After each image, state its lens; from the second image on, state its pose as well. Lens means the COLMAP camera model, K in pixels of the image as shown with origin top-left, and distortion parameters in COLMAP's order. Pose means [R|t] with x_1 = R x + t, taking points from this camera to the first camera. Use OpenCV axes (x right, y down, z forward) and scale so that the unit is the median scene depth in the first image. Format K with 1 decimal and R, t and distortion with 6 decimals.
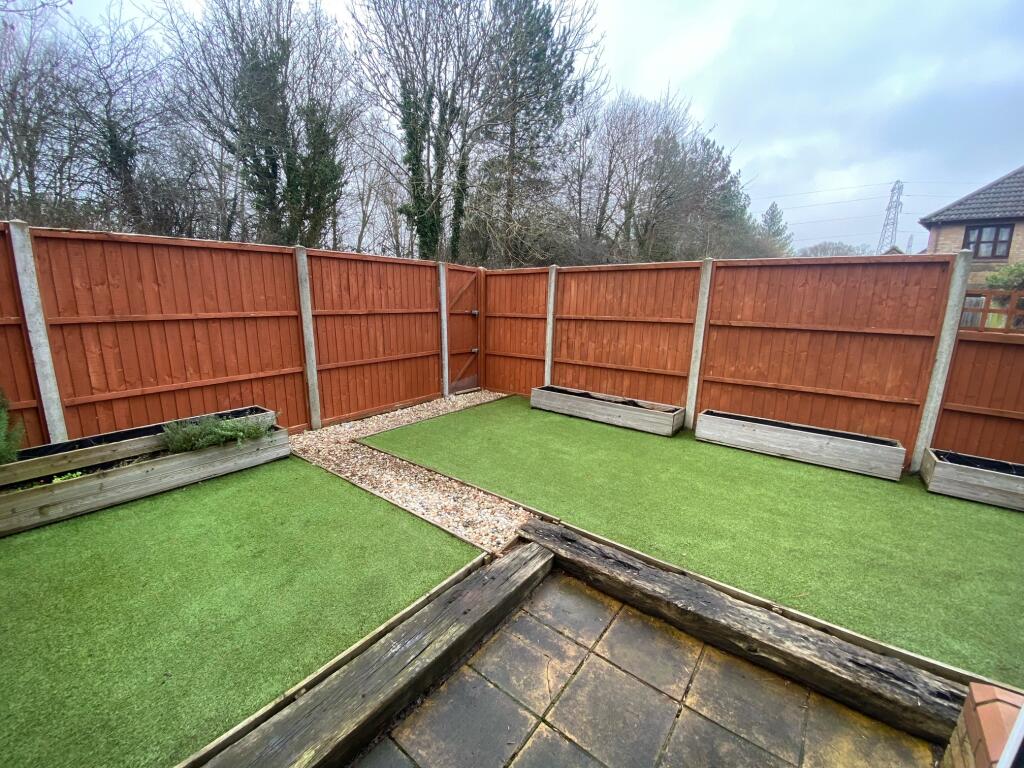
lens RADIAL K [[413.2, 0, 512.0], [0, 413.2, 384.0], [0, 0, 1]] dist [0.051978, -0.039122]
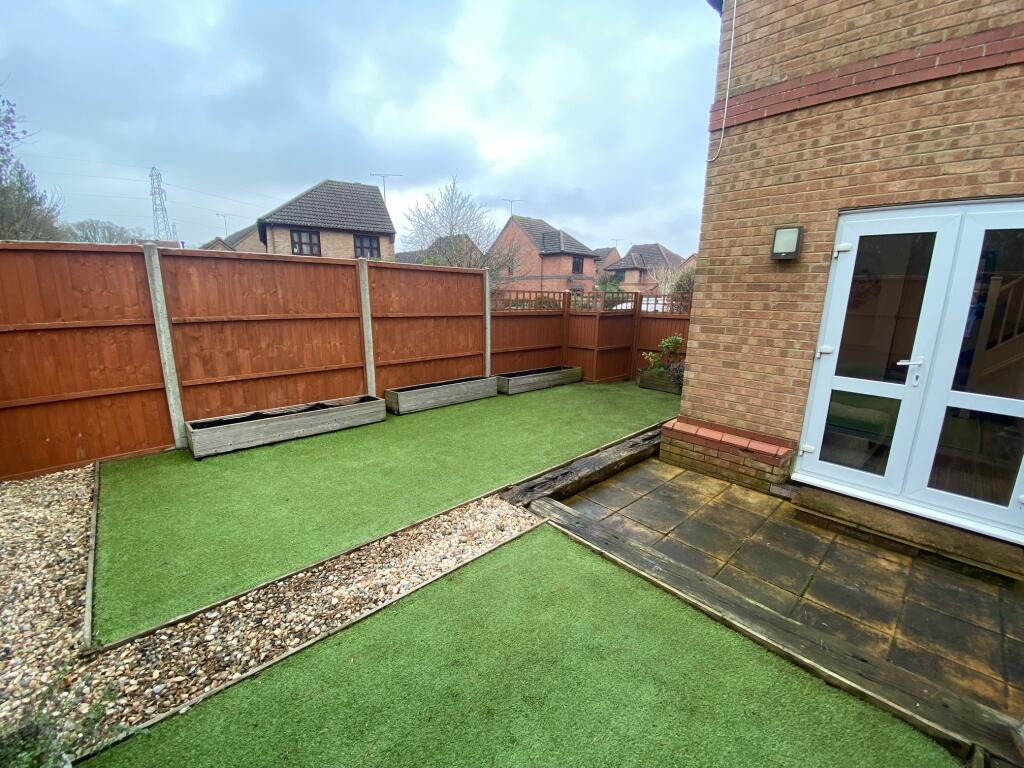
lens RADIAL K [[413.2, 0, 512.0], [0, 413.2, 384.0], [0, 0, 1]] dist [0.051978, -0.039122]
pose [[0.152899, -0.222289, 0.962917, -0.697299], [0.187330, 0.963227, 0.192614, -0.131829], [-0.970324, 0.150933, 0.188918, 0.512974]]
